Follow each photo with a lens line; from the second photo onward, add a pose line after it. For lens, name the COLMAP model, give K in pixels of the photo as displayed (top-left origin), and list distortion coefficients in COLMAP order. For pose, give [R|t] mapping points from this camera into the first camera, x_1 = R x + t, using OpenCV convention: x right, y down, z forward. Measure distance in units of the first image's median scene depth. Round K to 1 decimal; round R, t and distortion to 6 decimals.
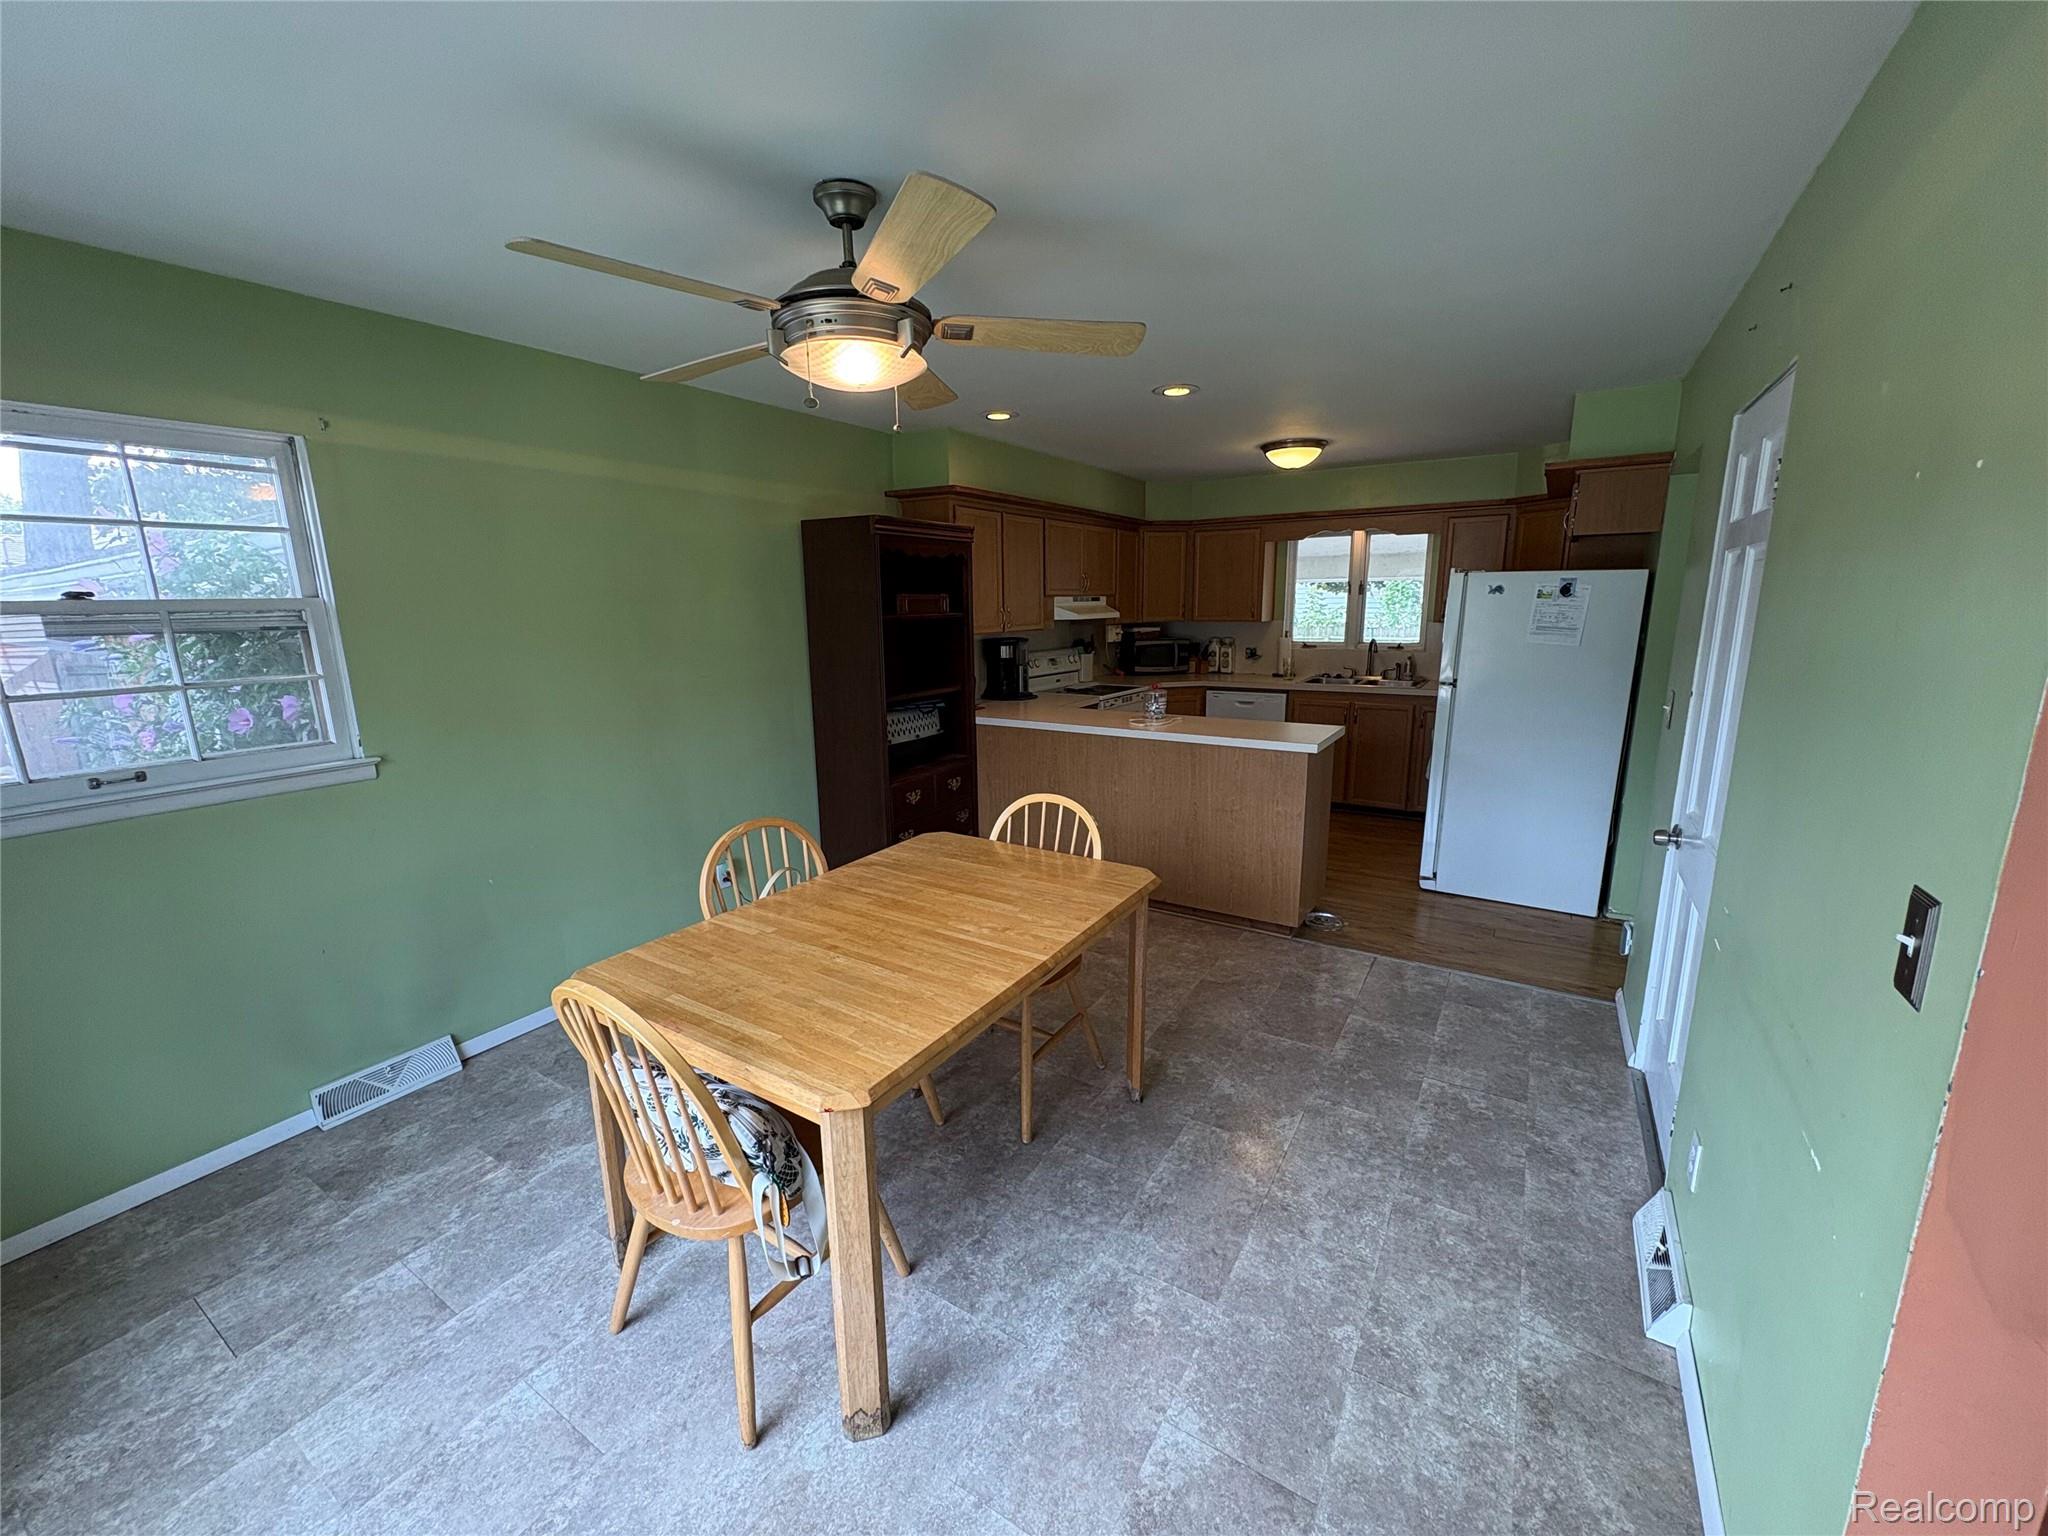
lens RADIAL K [[814.1, 0, 1009.8], [0, 814.1, 767.1], [0, 0, 1]] dist [0.001515, 0.000116]
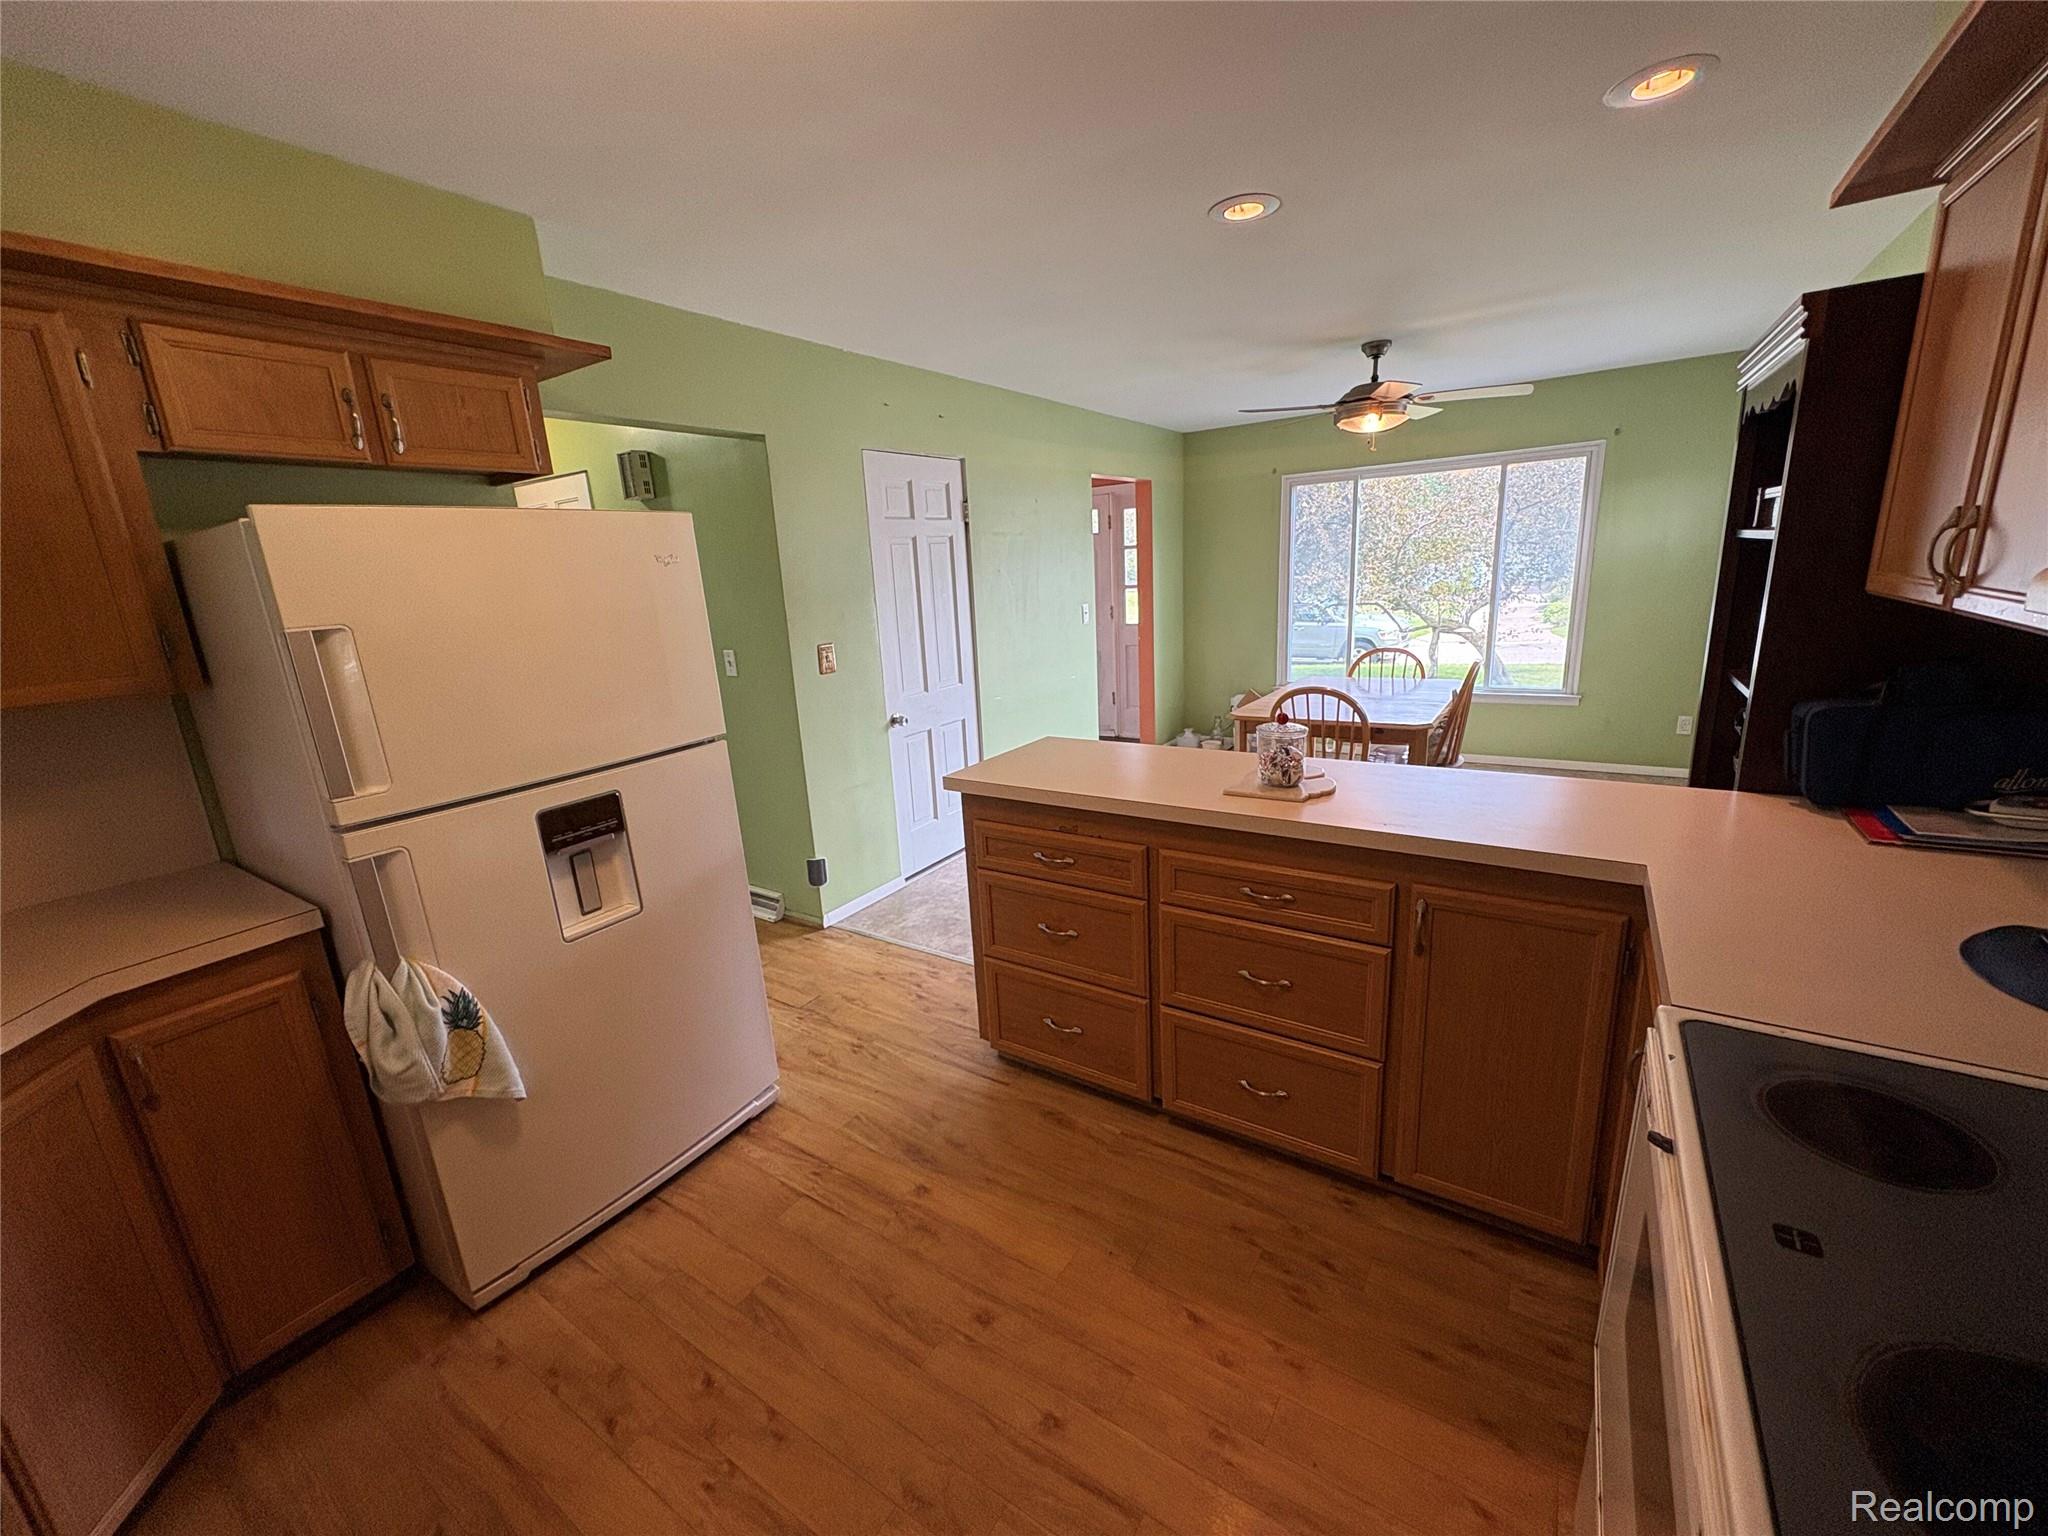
lens RADIAL K [[814.1, 0, 1021.5], [0, 814.1, 766.9], [0, 0, 1]] dist [0.001515, 0.000116]
pose [[-0.996565, 0.080677, 0.018673, 0.390874], [0.080913, 0.900692, 0.426857, -0.360299], [0.017619, 0.426901, -0.904127, 1.784973]]
